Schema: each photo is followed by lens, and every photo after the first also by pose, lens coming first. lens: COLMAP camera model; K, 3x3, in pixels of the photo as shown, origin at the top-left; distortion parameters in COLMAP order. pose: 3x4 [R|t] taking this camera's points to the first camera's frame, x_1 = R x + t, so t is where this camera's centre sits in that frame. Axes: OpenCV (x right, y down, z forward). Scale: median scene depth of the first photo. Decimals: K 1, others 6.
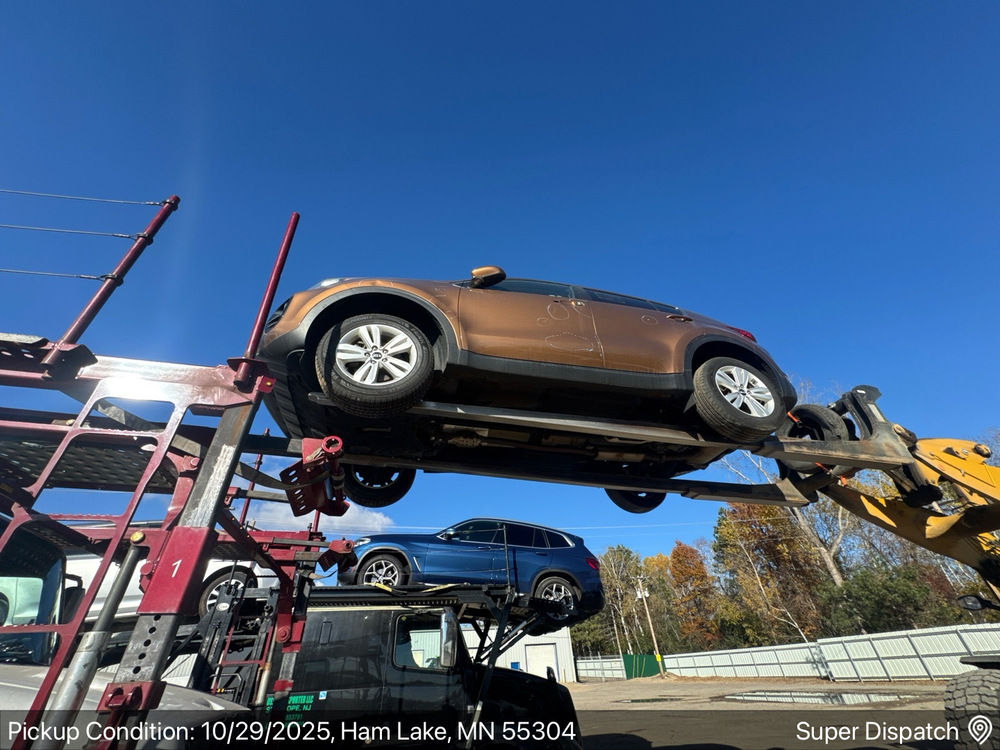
lens RADIAL K [[396.1, 0, 500.0], [0, 396.1, 375.0], [0, 0, 1]] dist [-0.003360, 0.000030]
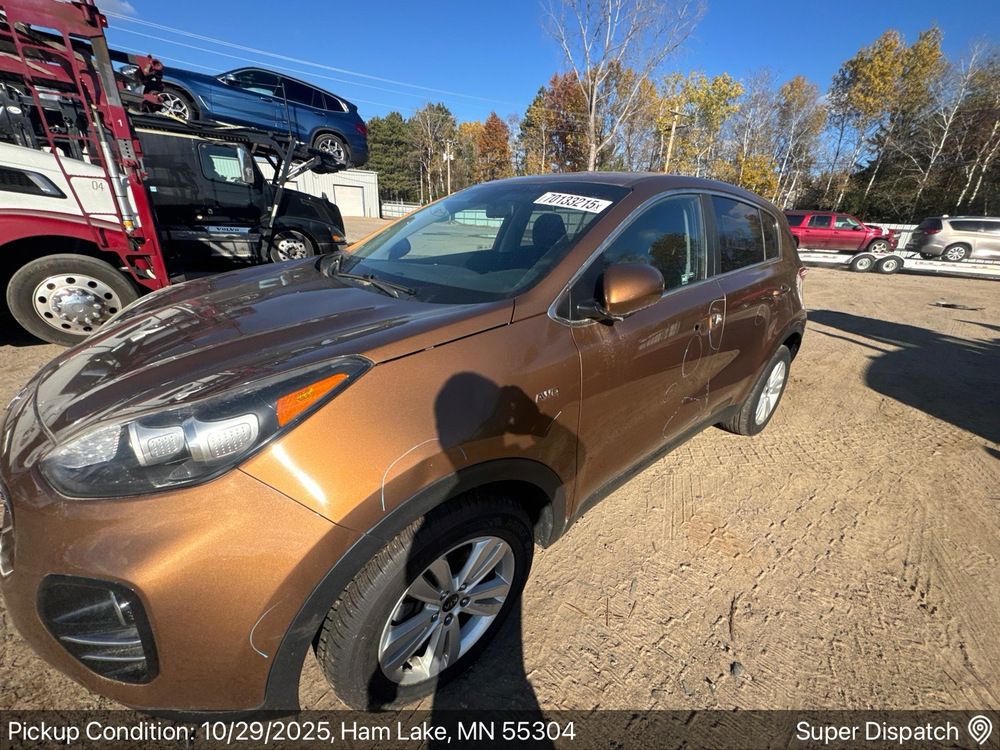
lens RADIAL K [[397.7, 0, 498.3], [0, 397.7, 379.8], [0, 0, 1]] dist [-0.001013, -0.000476]
pose [[0.915628, -0.060275, 0.397483, 0.013963], [-0.310803, 0.521000, 0.794960, -0.056858], [-0.255005, -0.851426, 0.458308, -0.087950]]
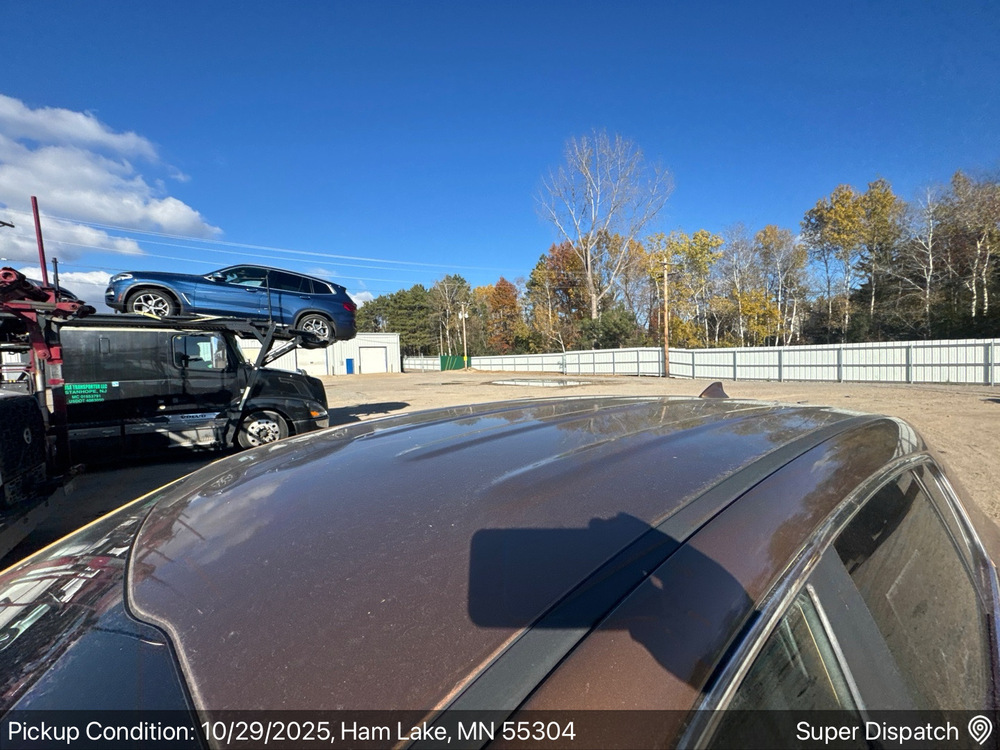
lens RADIAL K [[398.0, 0, 500.4], [0, 398.0, 380.4], [0, 0, 1]] dist [-0.002168, -0.000065]
pose [[0.935774, 0.002777, 0.352591, 0.046476], [-0.224535, 0.775702, 0.589805, -0.046426], [-0.271867, -0.631093, 0.726505, -0.053026]]
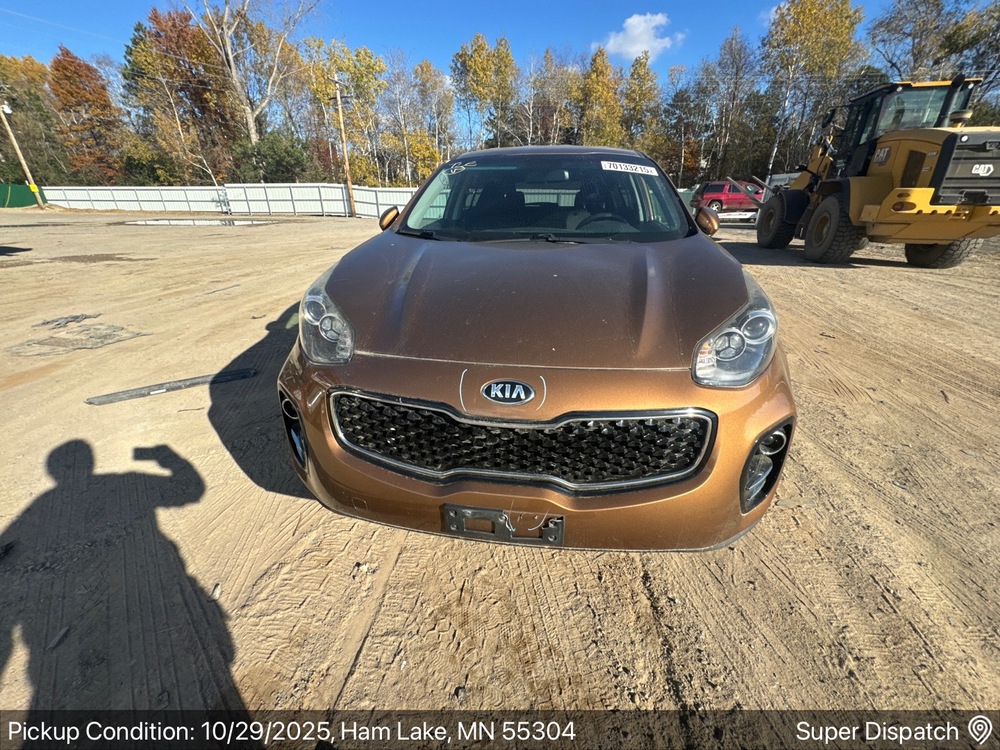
lens RADIAL K [[399.3, 0, 499.3], [0, 399.3, 377.7], [0, 0, 1]] dist [-0.002728, 0.000445]
pose [[0.423098, -0.321412, 0.847161, -0.031231], [-0.565003, 0.637345, 0.523988, -0.035282], [-0.708350, -0.700347, 0.088061, -0.067386]]
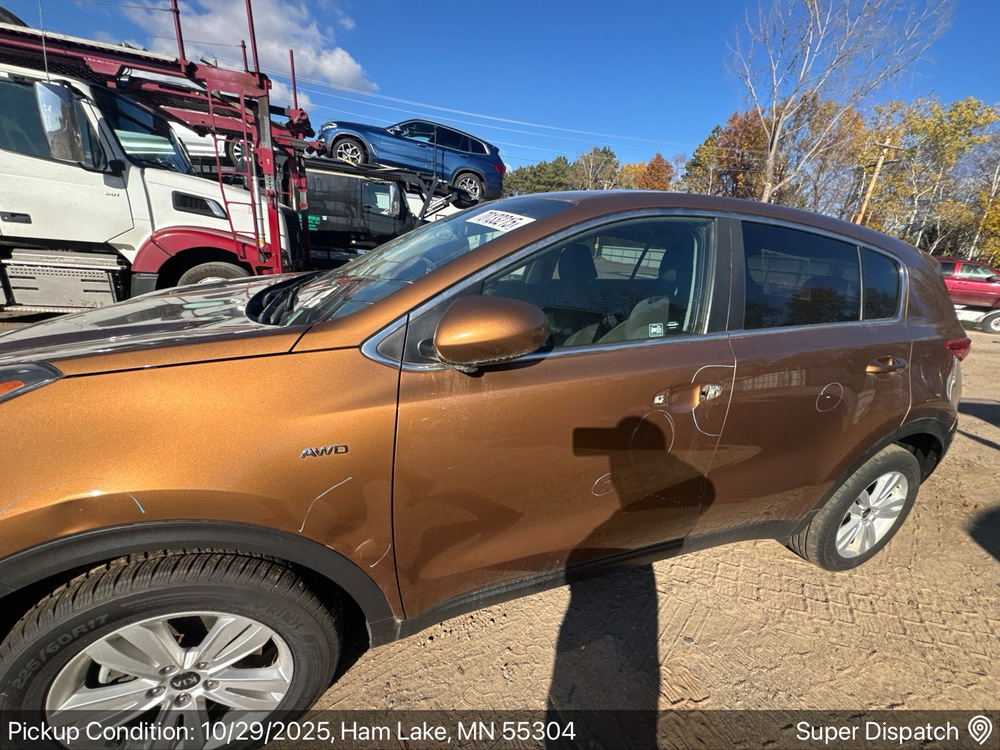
lens RADIAL K [[399.1, 0, 498.5], [0, 399.1, 378.8], [0, 0, 1]] dist [-0.002130, 0.000041]
pose [[0.989222, 0.118638, 0.085813, 0.038410], [-0.137551, 0.552096, 0.822357, -0.056289], [0.050186, -0.825297, 0.562464, -0.085116]]
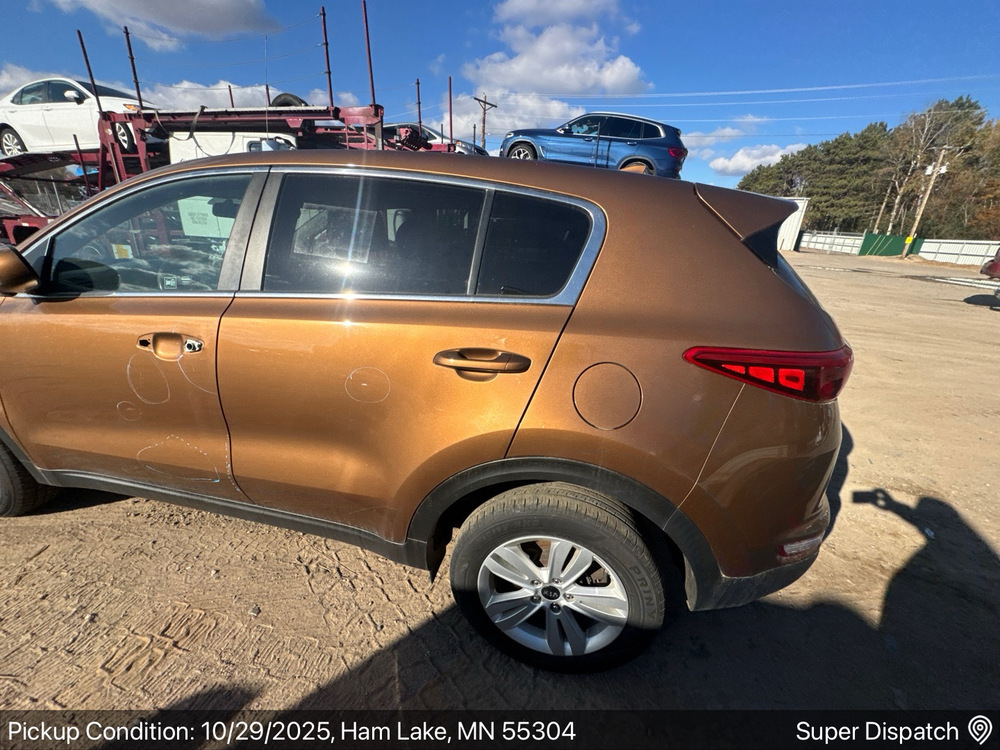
lens RADIAL K [[394.4, 0, 498.5], [0, 394.4, 382.1], [0, 0, 1]] dist [-0.002389, 0.000328]
pose [[0.853120, 0.276003, -0.442728, 0.100368], [0.234639, 0.554952, 0.798106, -0.049141], [0.465972, -0.784762, 0.408680, -0.069014]]
